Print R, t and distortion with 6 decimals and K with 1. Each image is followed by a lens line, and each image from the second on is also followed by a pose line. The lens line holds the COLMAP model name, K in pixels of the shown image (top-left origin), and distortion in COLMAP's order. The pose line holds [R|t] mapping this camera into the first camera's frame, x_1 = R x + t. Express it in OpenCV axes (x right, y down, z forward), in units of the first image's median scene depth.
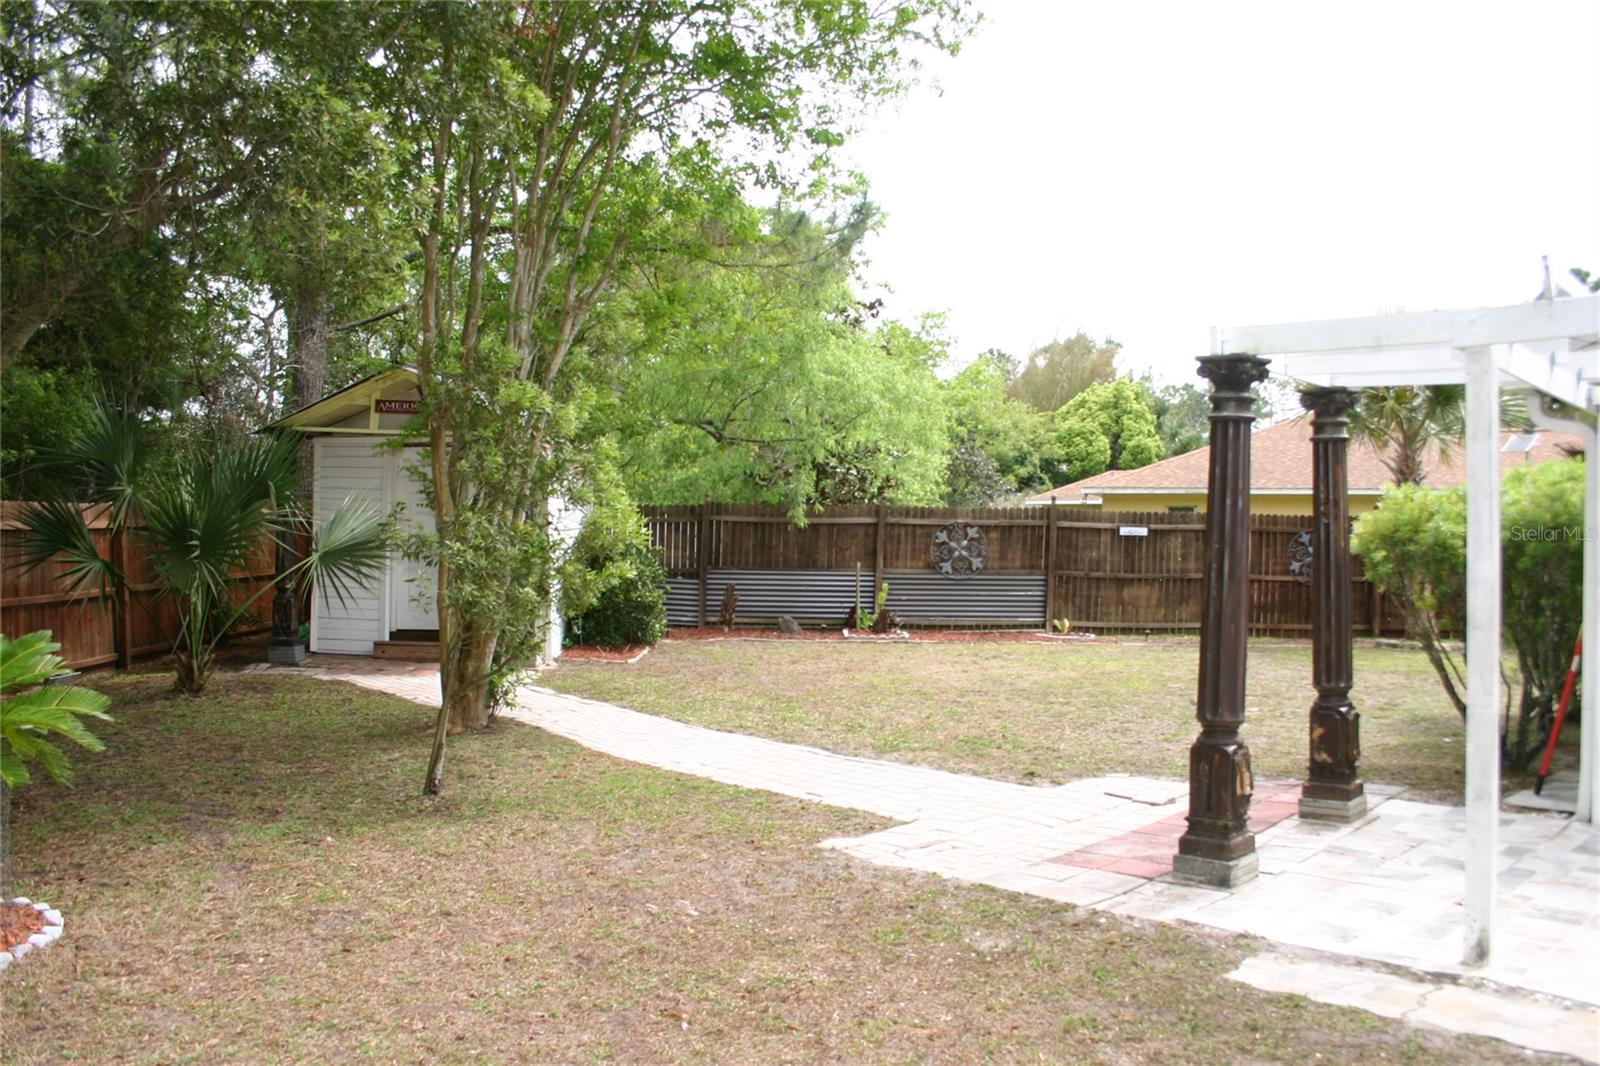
lens RADIAL K [[1345.0, 0, 800.0], [0, 1345.0, 533.0], [0, 0, 1]] dist [-0.088318, 0.000061]
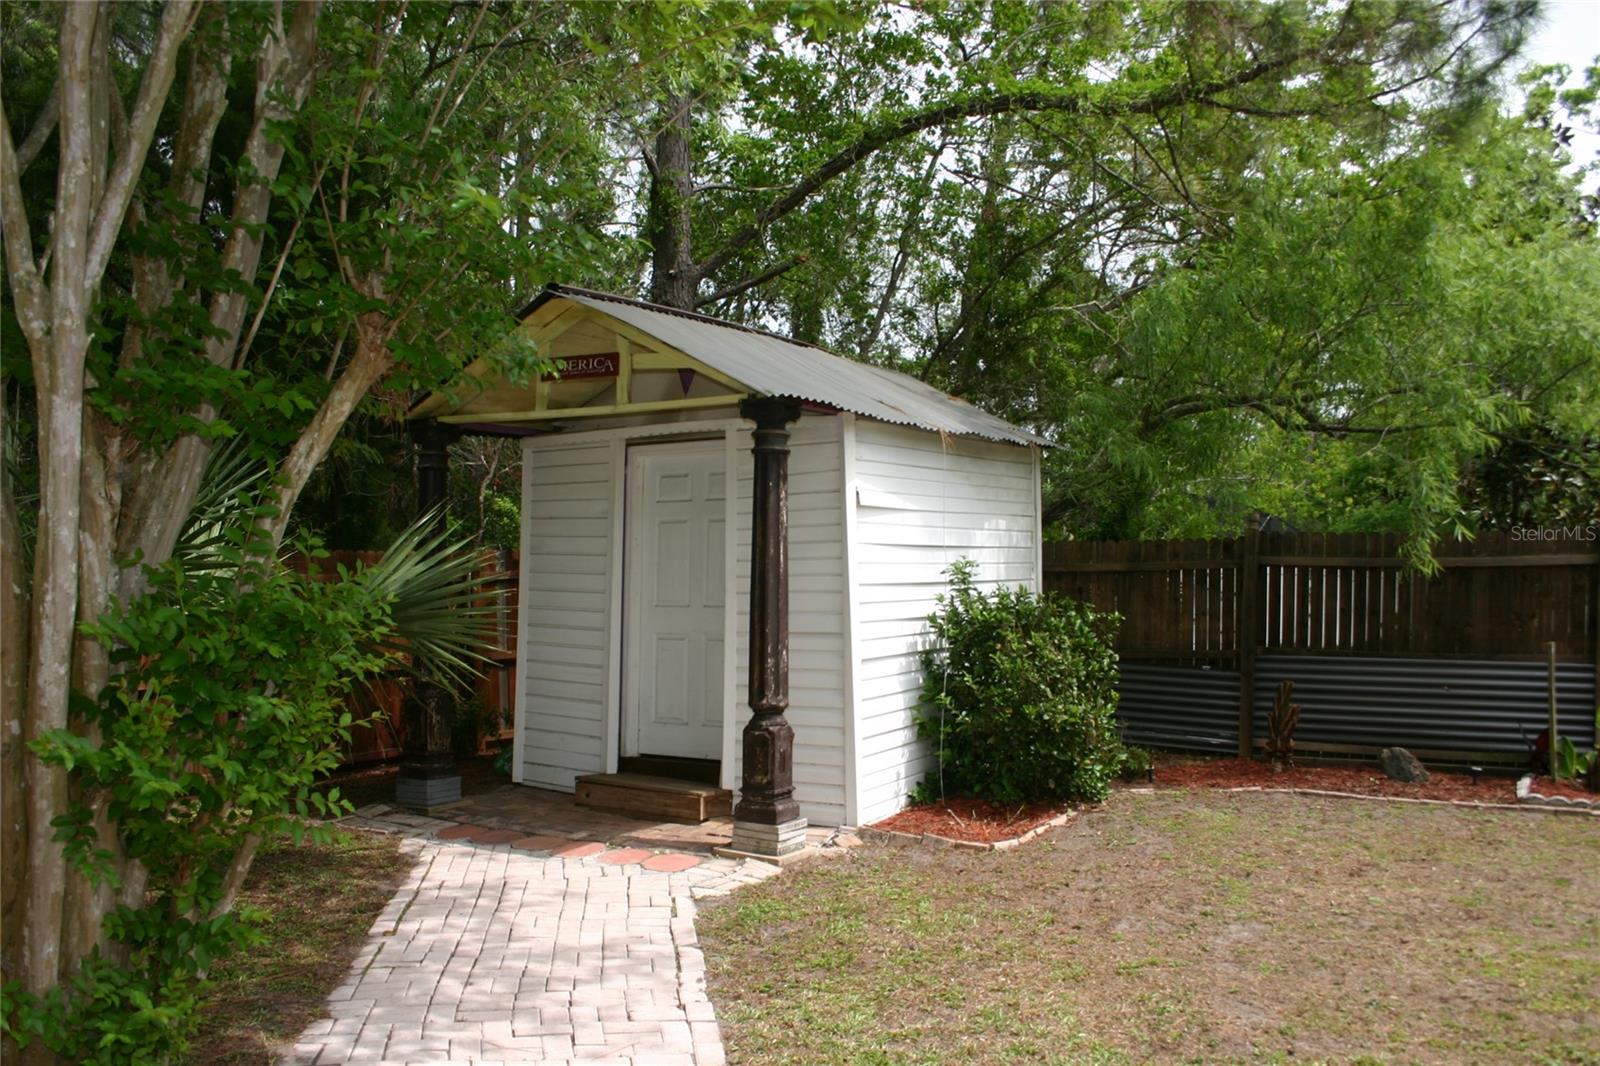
lens RADIAL K [[1345.0, 0, 800.0], [0, 1345.0, 533.0], [0, 0, 1]] dist [-0.088318, 0.000061]
pose [[0.853172, -0.029167, -0.520814, 0.058437], [0.004691, 0.998824, -0.048251, 0.002991], [0.521609, 0.038723, 0.852306, 0.430937]]
